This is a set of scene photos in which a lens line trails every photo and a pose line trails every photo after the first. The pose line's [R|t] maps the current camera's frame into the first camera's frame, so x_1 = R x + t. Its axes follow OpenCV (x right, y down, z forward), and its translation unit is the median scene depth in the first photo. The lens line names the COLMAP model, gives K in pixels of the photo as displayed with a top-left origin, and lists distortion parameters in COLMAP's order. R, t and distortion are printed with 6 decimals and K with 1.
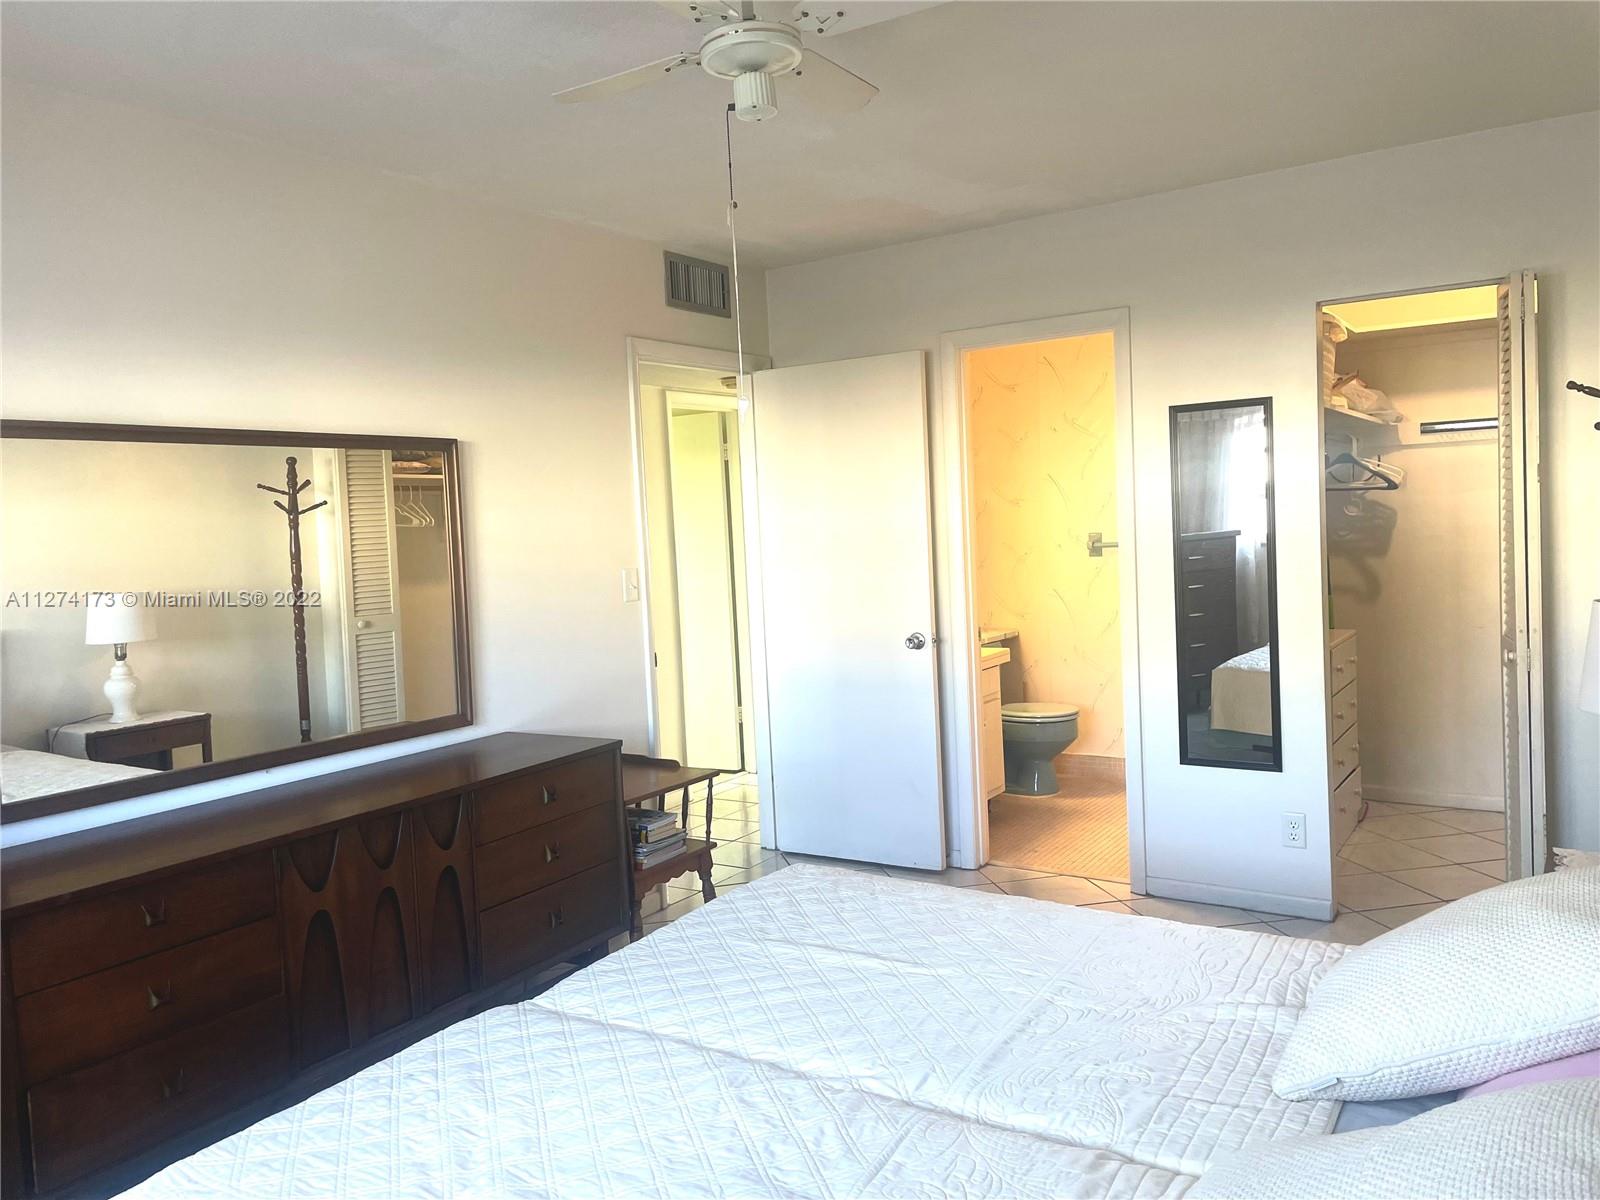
lens RADIAL K [[1211.1, 0, 799.1], [0, 1211.1, 595.8], [0, 0, 1]] dist [0.079784, -0.106016]
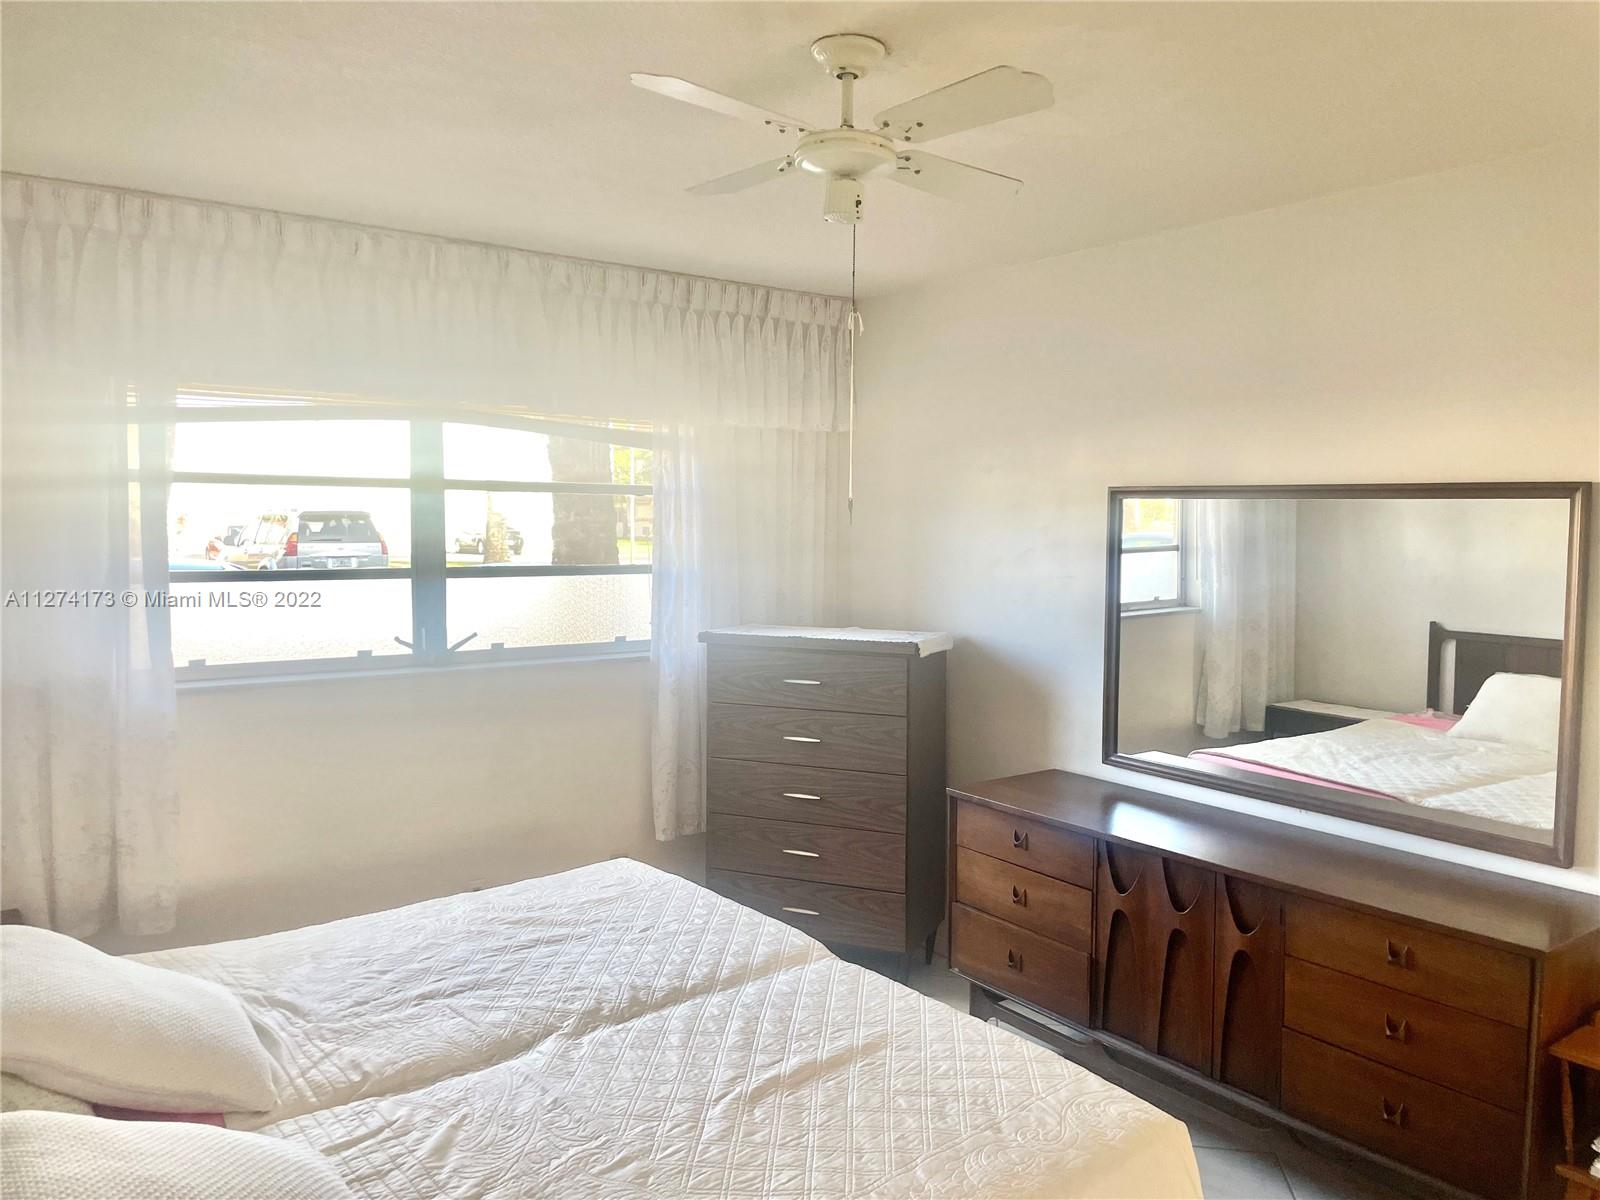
lens RADIAL K [[1211.1, 0, 800.5], [0, 1211.1, 596.9], [0, 0, 1]] dist [0.079784, -0.106016]
pose [[-0.350903, 0.107633, -0.930205, 0.869945], [-0.060987, 0.988636, 0.137401, -0.199691], [0.934424, 0.104945, -0.340352, 1.254357]]
